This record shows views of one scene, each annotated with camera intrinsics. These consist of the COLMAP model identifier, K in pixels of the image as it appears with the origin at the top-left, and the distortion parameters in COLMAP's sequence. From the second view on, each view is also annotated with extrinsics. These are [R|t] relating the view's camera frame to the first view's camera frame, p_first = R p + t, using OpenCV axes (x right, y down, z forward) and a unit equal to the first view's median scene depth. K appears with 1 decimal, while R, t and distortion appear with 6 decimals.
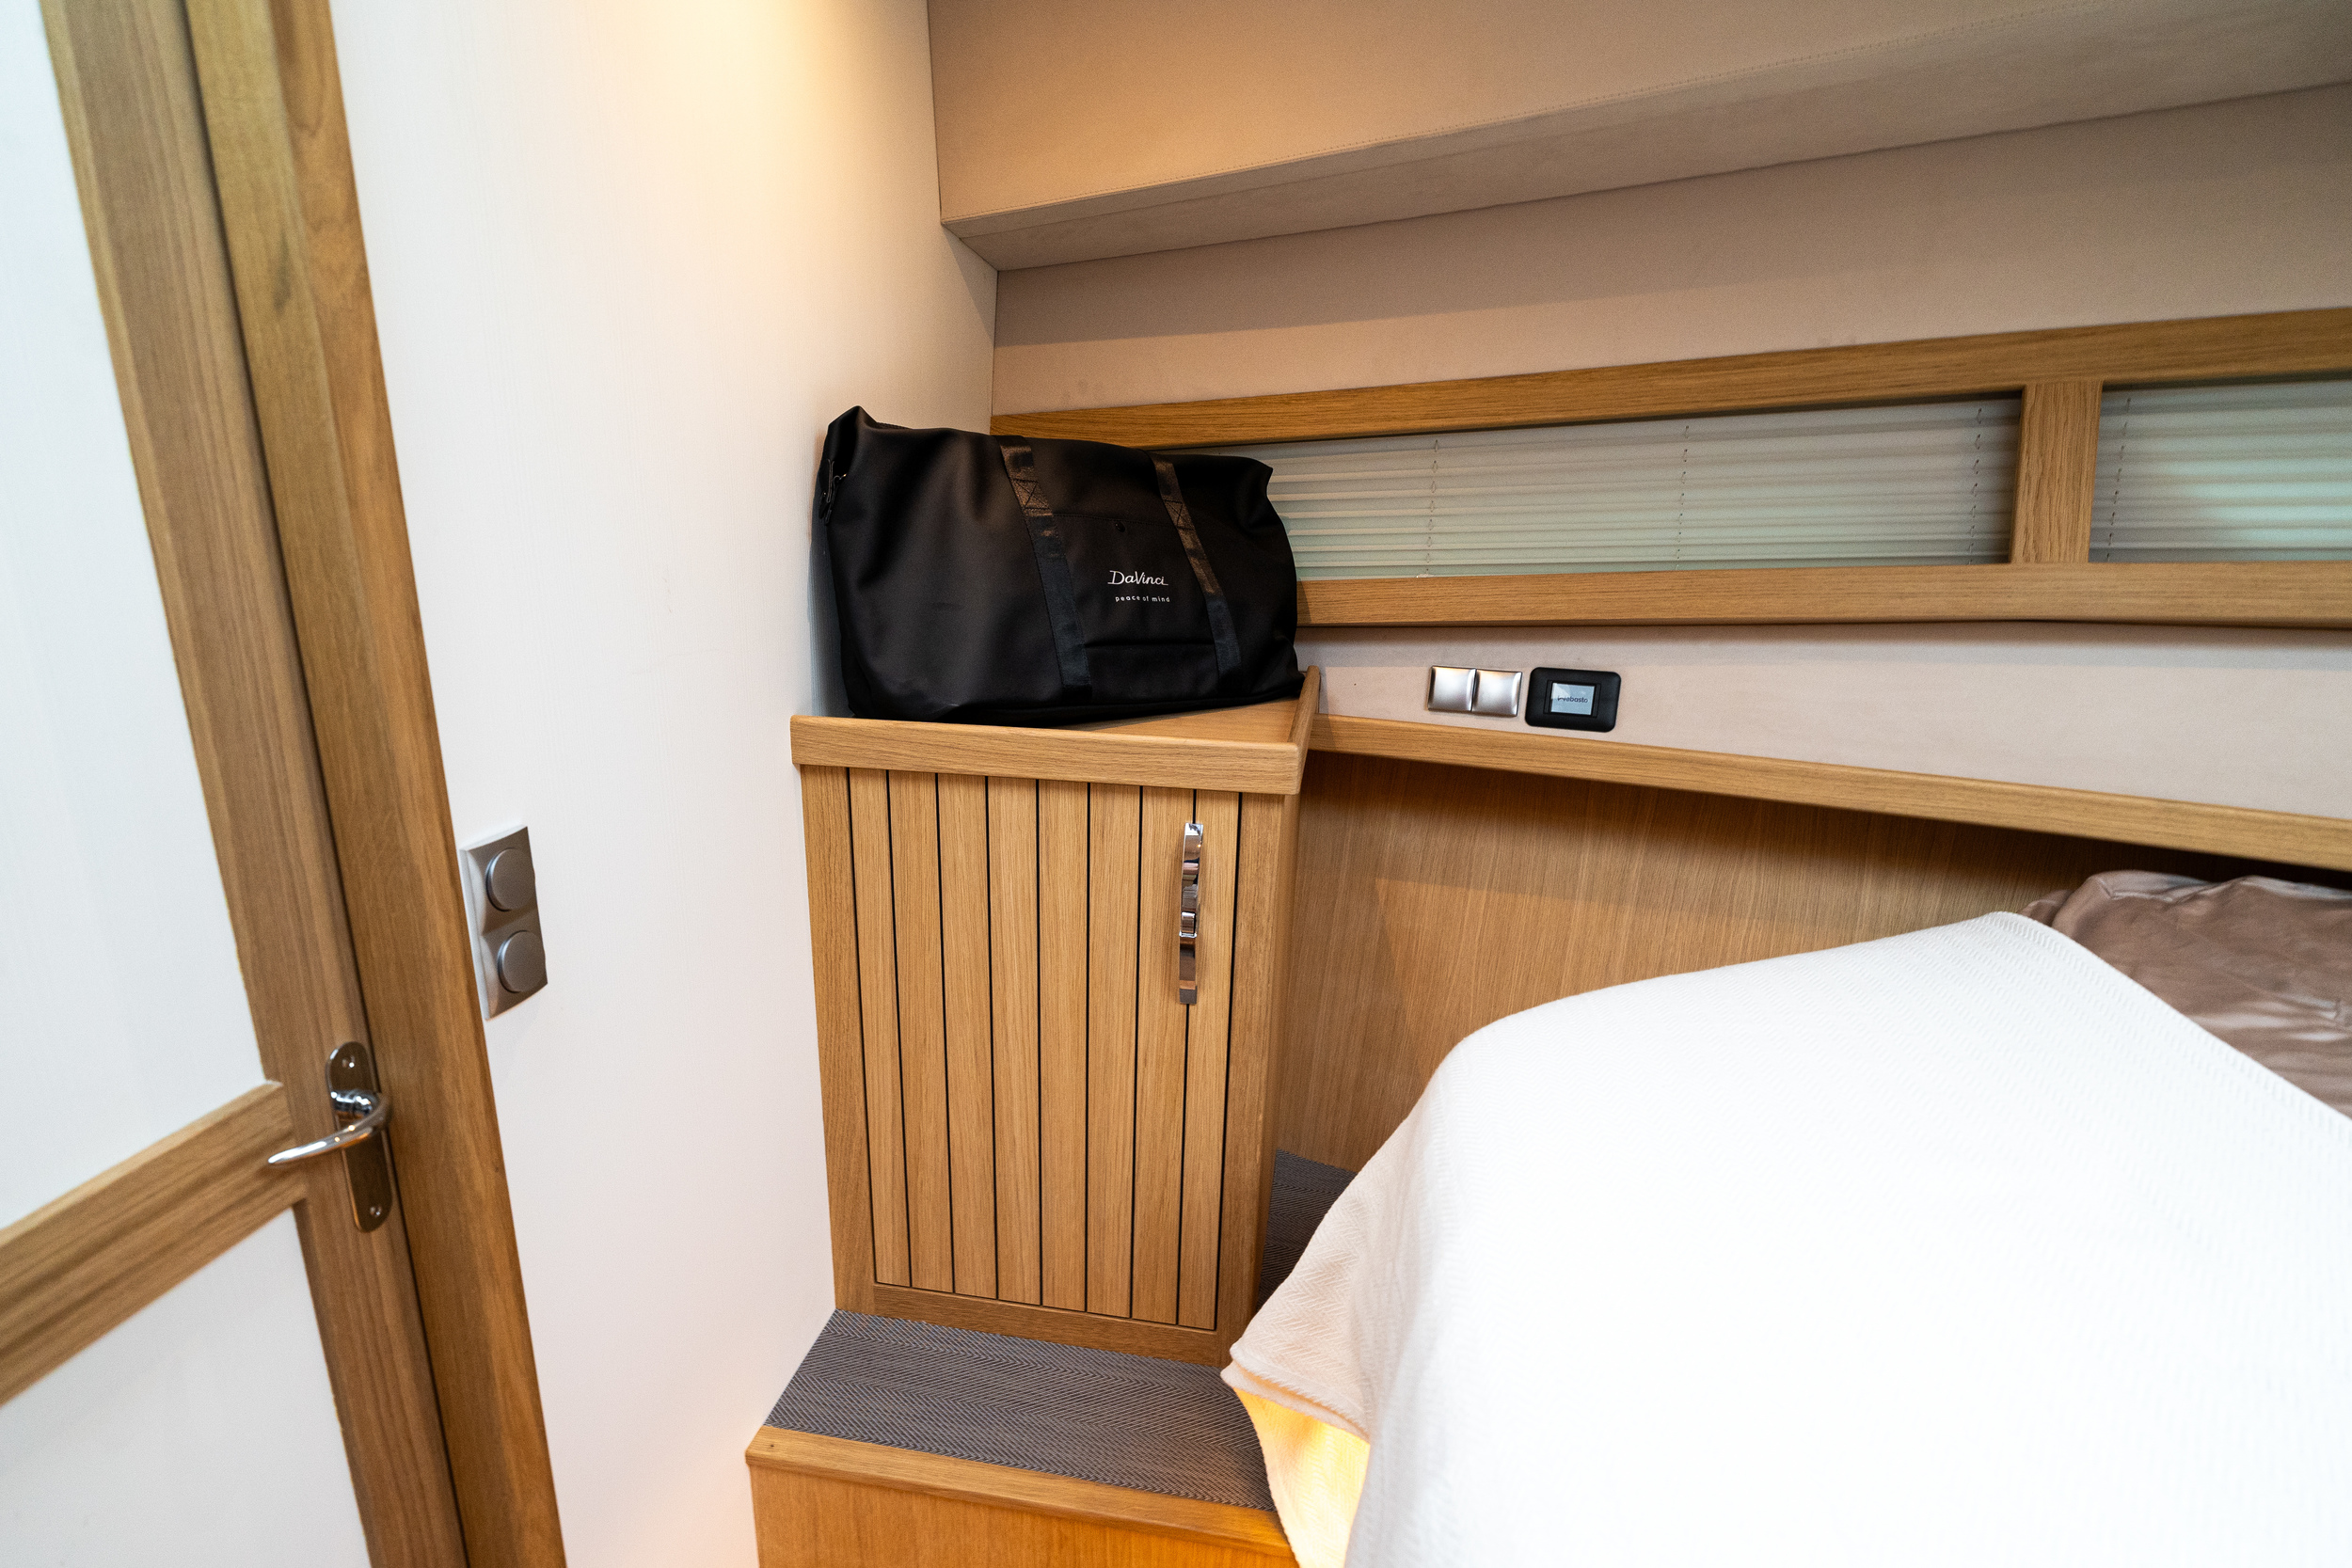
lens RADIAL K [[1181.3, 0, 1137.8], [0, 1181.3, 821.7], [0, 0, 1]] dist [-0.002263, -0.000807]
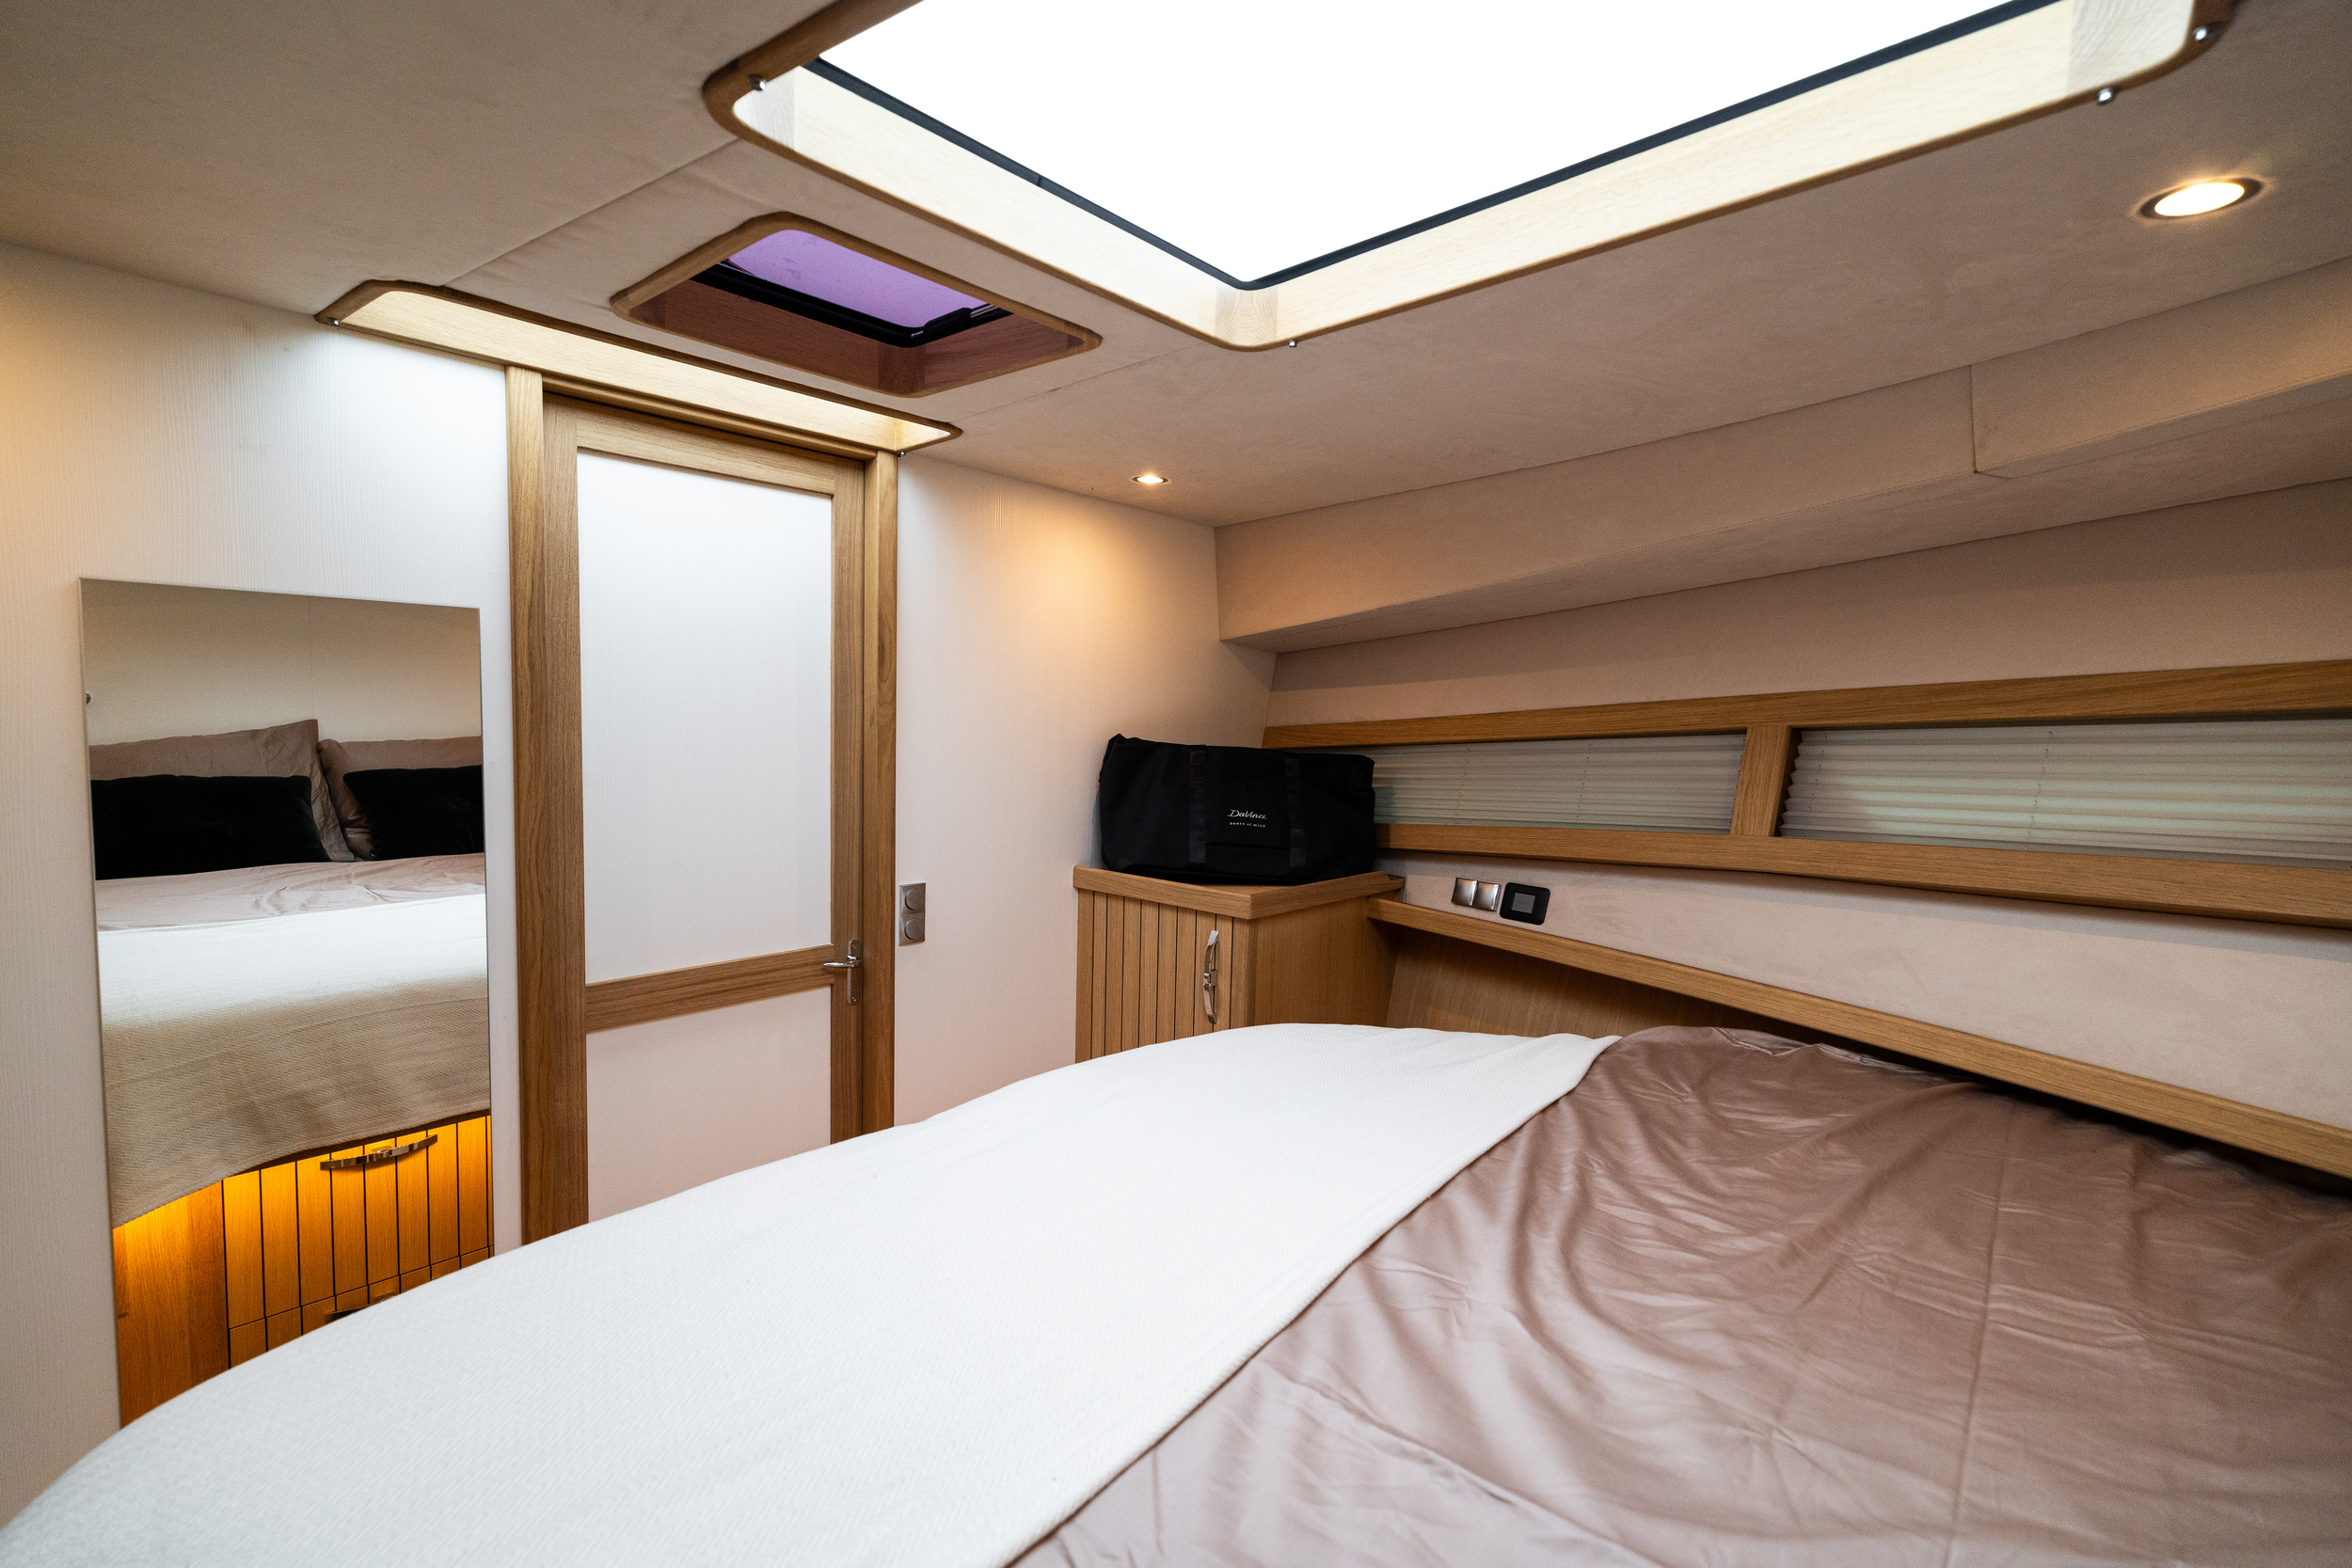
lens RADIAL K [[1029.8, 0, 1176.0], [0, 1029.8, 784.0], [0, 0, 1]] dist [0.003467, 0.000252]
pose [[0.855319, 0.037856, -0.516716, 0.843977], [-0.154875, 0.970407, -0.185270, 0.090649], [0.494411, 0.238491, 0.835871, -0.564664]]
